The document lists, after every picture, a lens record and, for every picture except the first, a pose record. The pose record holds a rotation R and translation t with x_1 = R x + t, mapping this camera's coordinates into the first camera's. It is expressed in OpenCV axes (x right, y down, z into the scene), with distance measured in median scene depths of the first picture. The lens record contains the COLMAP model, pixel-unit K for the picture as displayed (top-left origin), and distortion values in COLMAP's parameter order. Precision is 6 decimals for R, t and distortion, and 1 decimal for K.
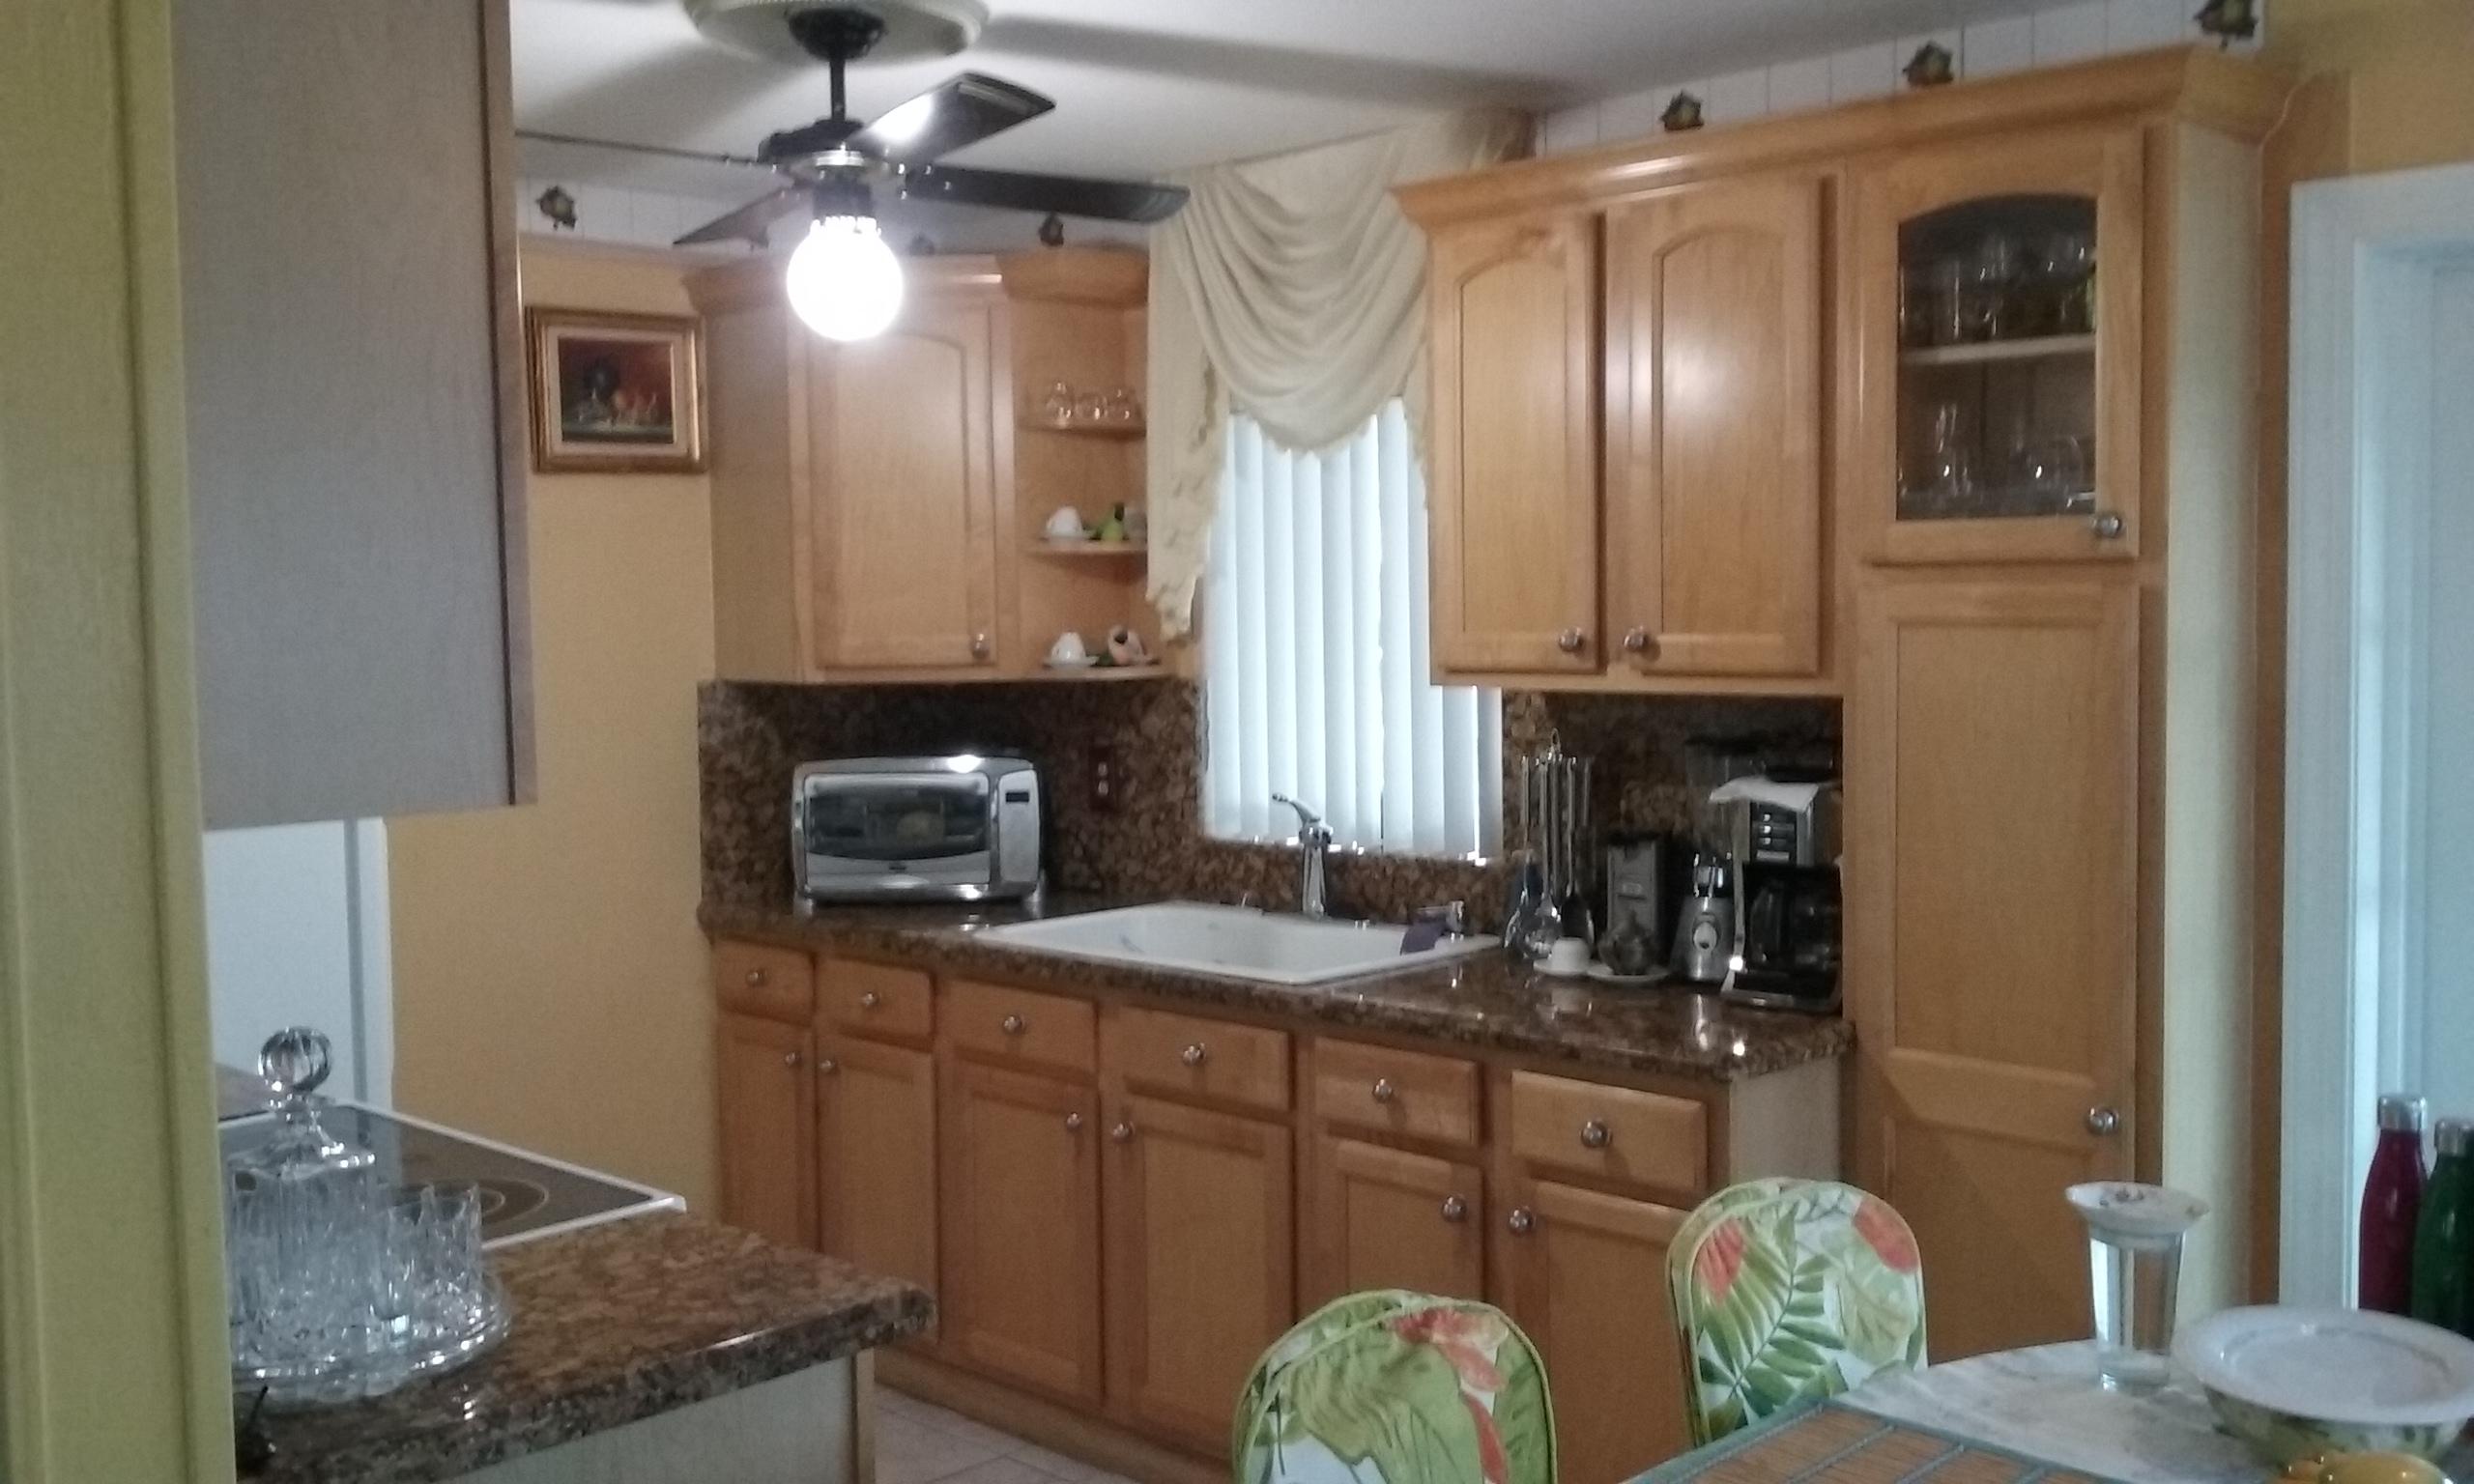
lens RADIAL K [[2252.6, 0, 1243.0], [0, 2252.6, 732.9], [0, 0, 1]] dist [0.094814, -0.211902]
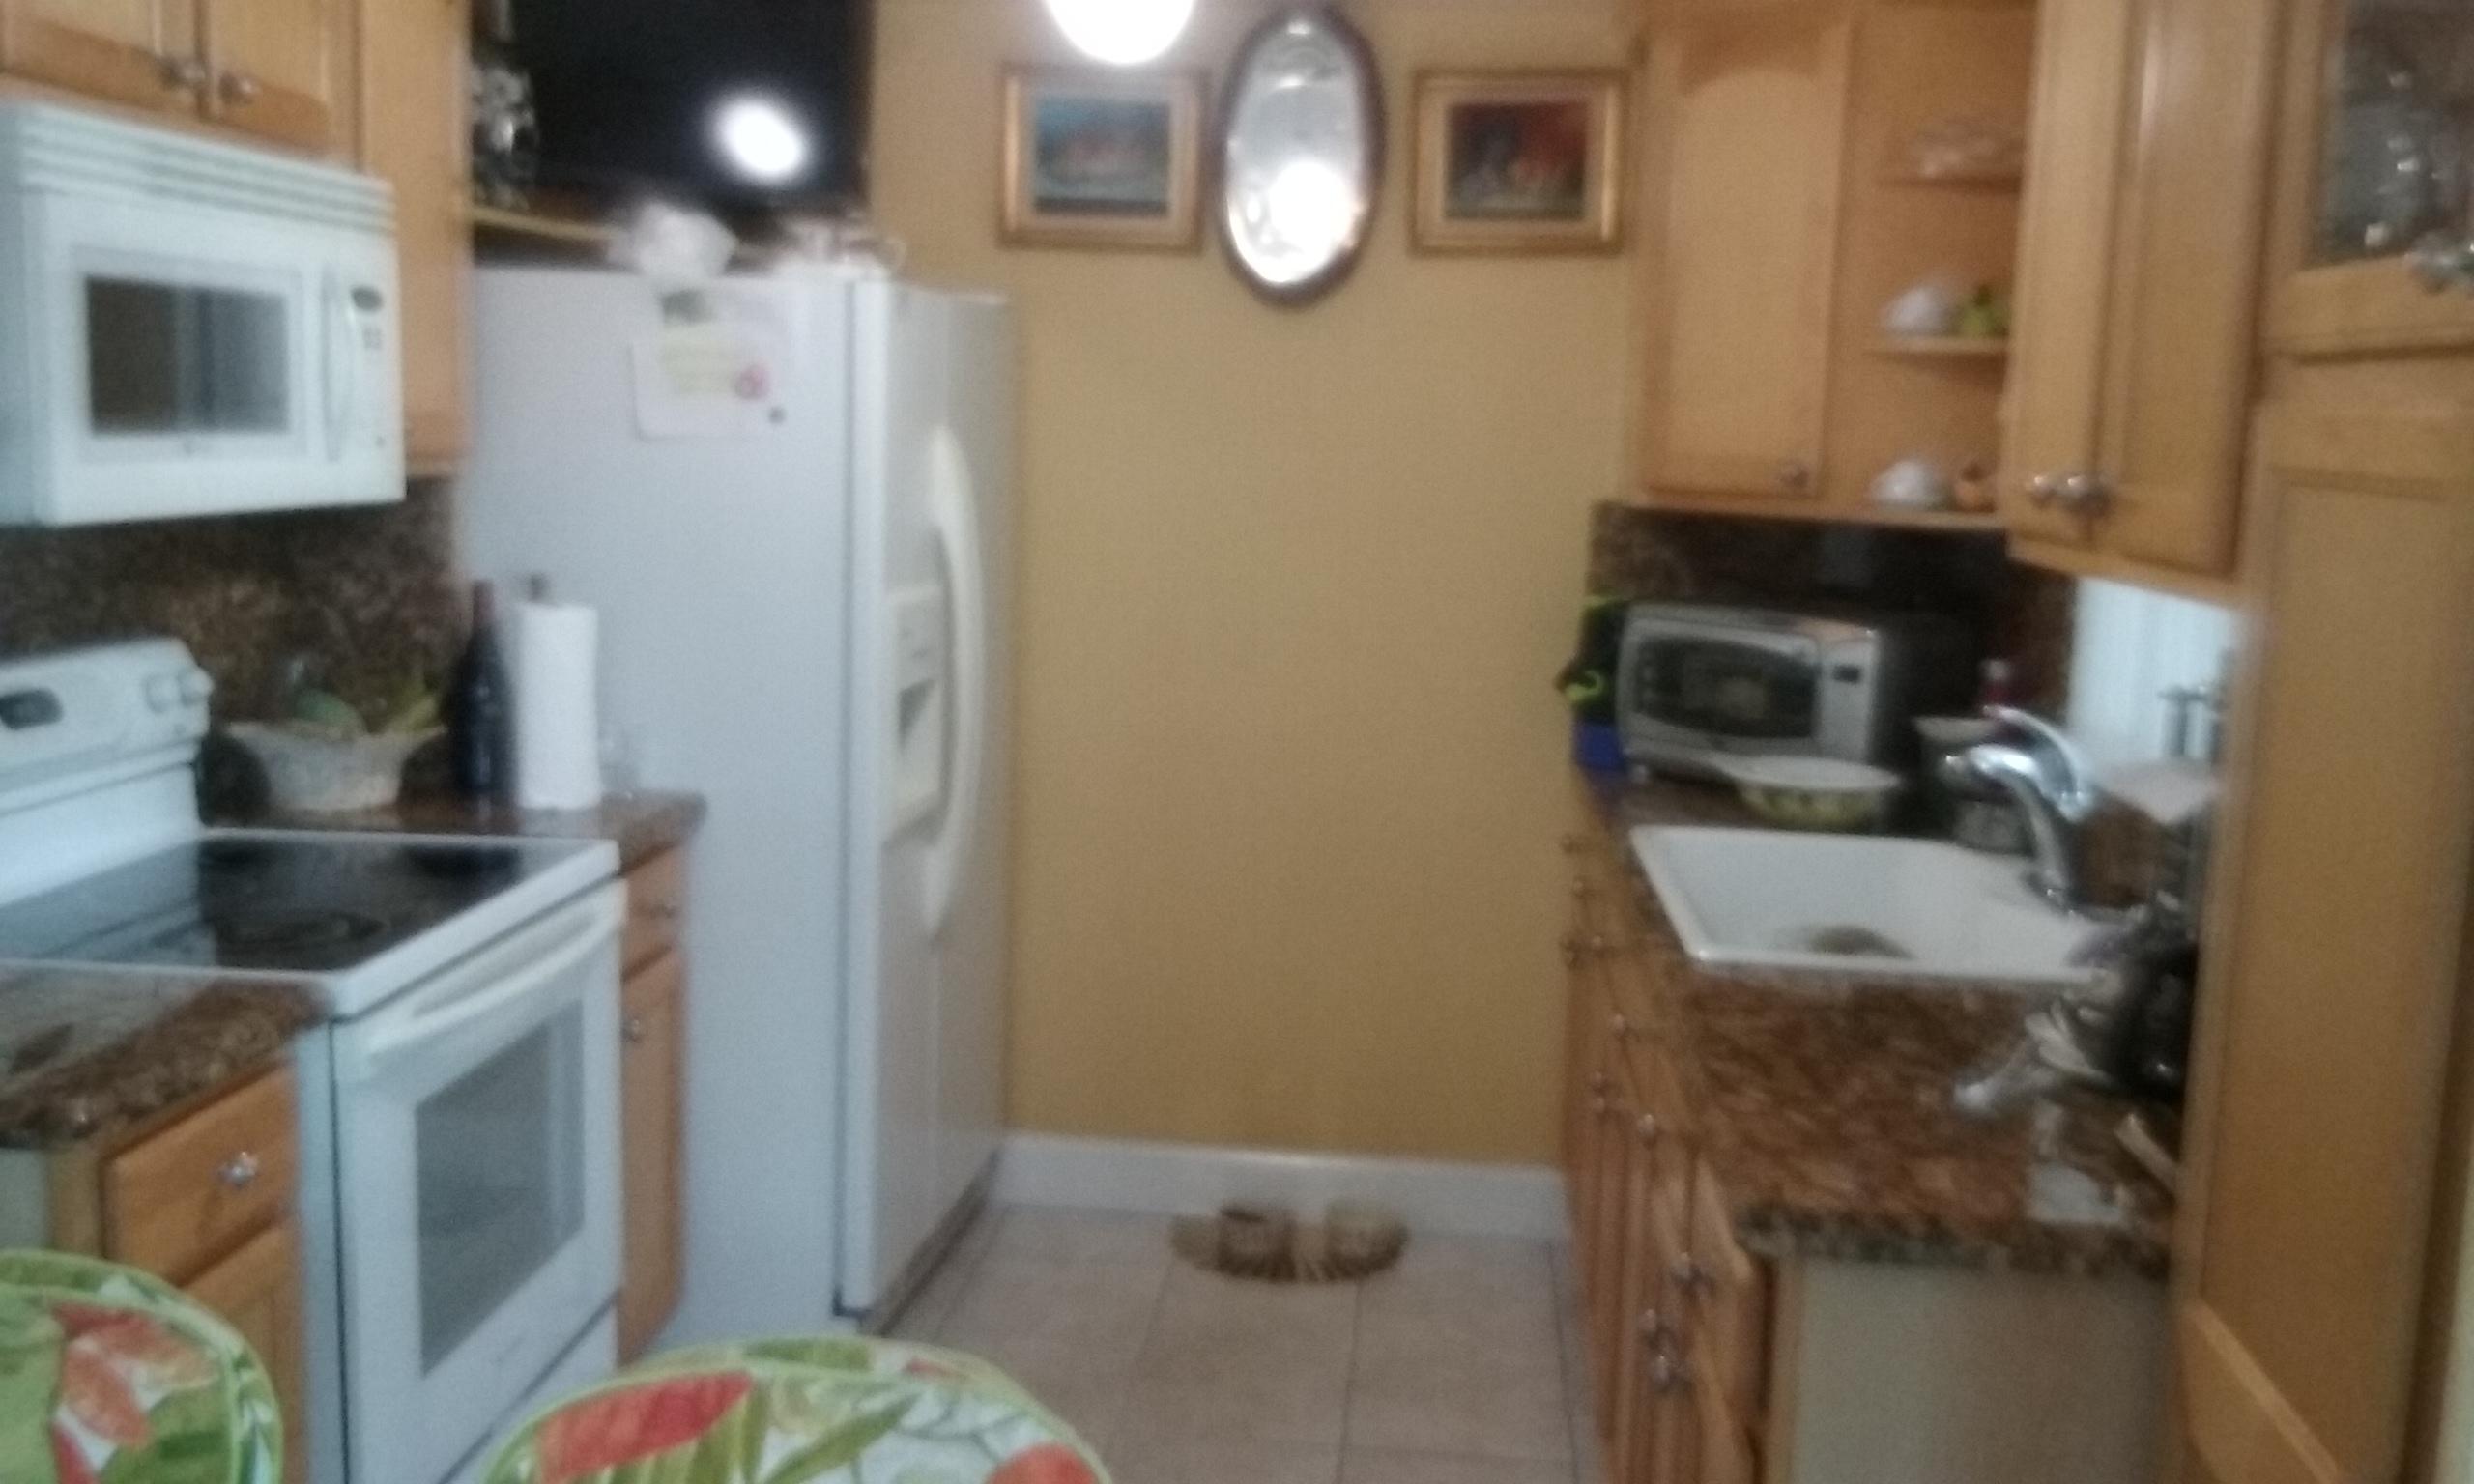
lens RADIAL K [[2252.6, 0, 1243.0], [0, 2252.6, 732.9], [0, 0, 1]] dist [0.094814, -0.211902]
pose [[0.644225, 0.145933, -0.750785, 0.482587], [-0.099144, 0.989280, 0.107218, -0.019380], [0.758383, 0.005363, 0.651787, 0.475021]]
